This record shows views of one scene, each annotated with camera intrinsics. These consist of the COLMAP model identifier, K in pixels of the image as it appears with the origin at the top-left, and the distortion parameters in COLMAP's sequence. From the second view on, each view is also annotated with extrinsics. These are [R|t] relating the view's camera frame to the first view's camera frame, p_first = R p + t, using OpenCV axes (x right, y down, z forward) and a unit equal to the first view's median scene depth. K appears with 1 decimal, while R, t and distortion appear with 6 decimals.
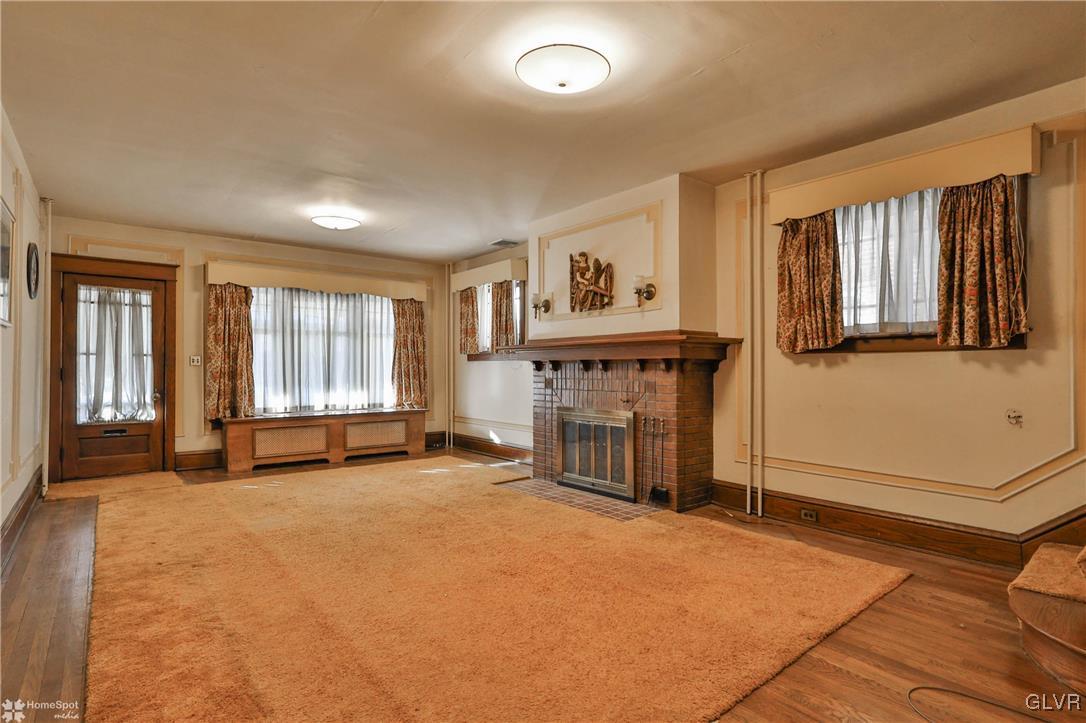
lens RADIAL K [[543.2, 0, 542.8], [0, 543.2, 367.6], [0, 0, 1]] dist [0.002523, 0.002346]
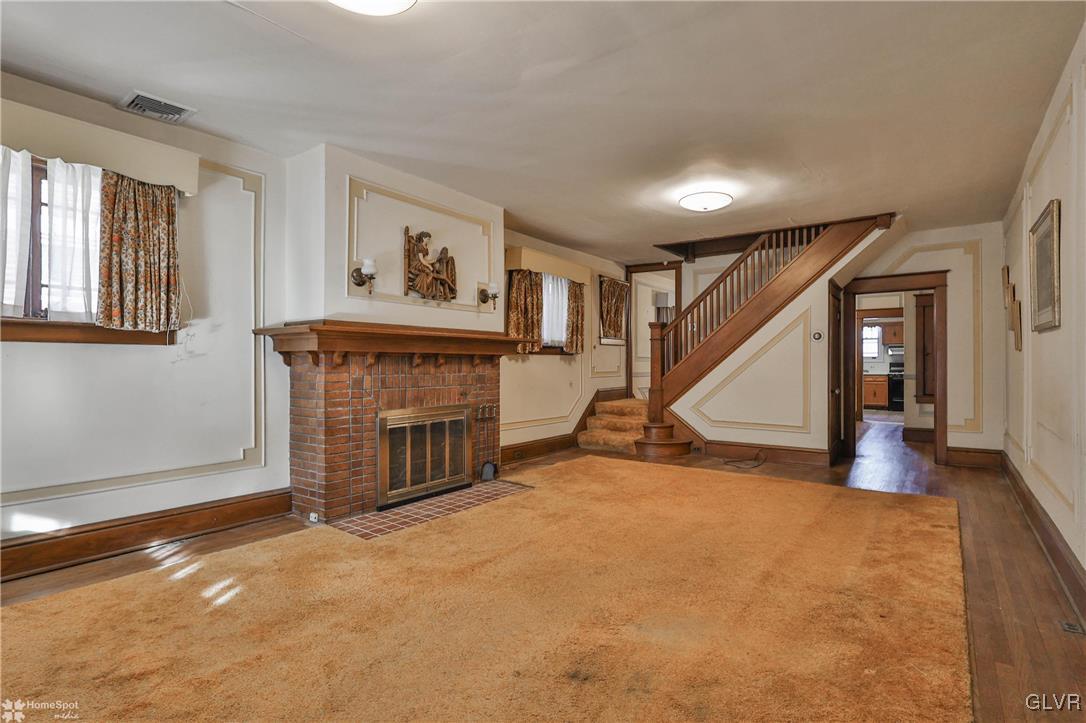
lens RADIAL K [[543.2, 0, 548.1], [0, 543.2, 359.5], [0, 0, 1]] dist [0.002523, 0.002346]
pose [[-0.248400, 0.012514, 0.968577, -0.899016], [0.001177, 0.999920, -0.012617, 0.008799], [-0.968657, -0.001994, -0.248395, 1.095502]]
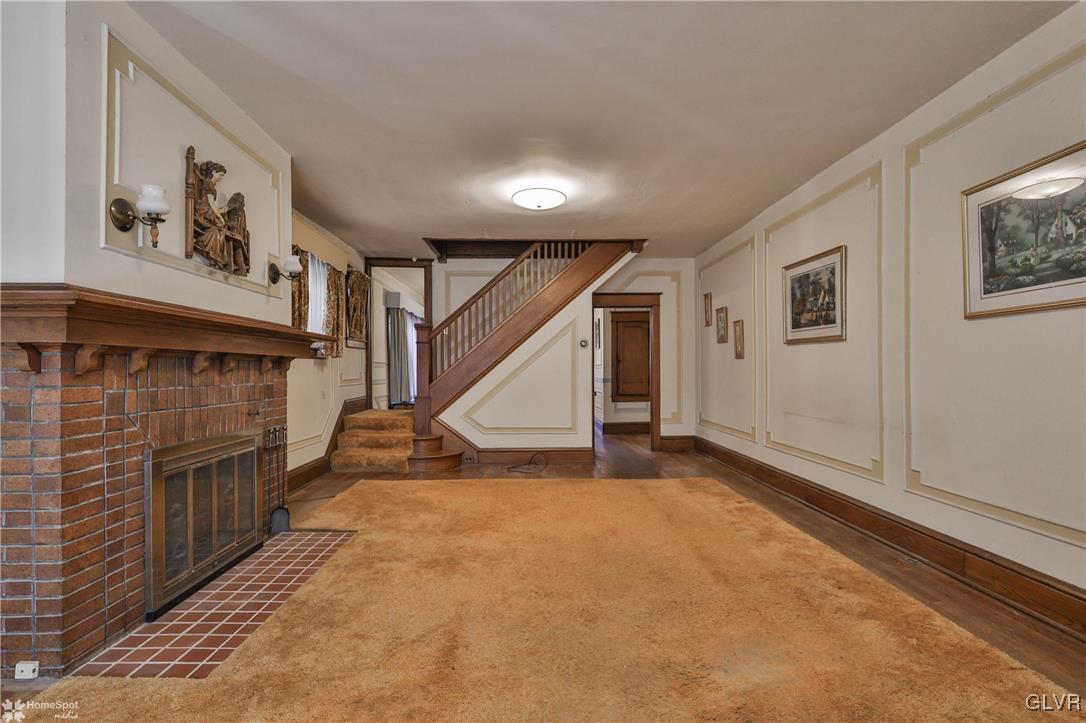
lens RADIAL K [[543.2, 0, 540.0], [0, 543.2, 366.5], [0, 0, 1]] dist [0.002523, 0.002346]
pose [[-0.788629, 0.011431, 0.614763, -0.583282], [0.006984, 0.999929, -0.009633, 0.009653], [-0.614830, -0.003303, -0.788653, 1.324942]]
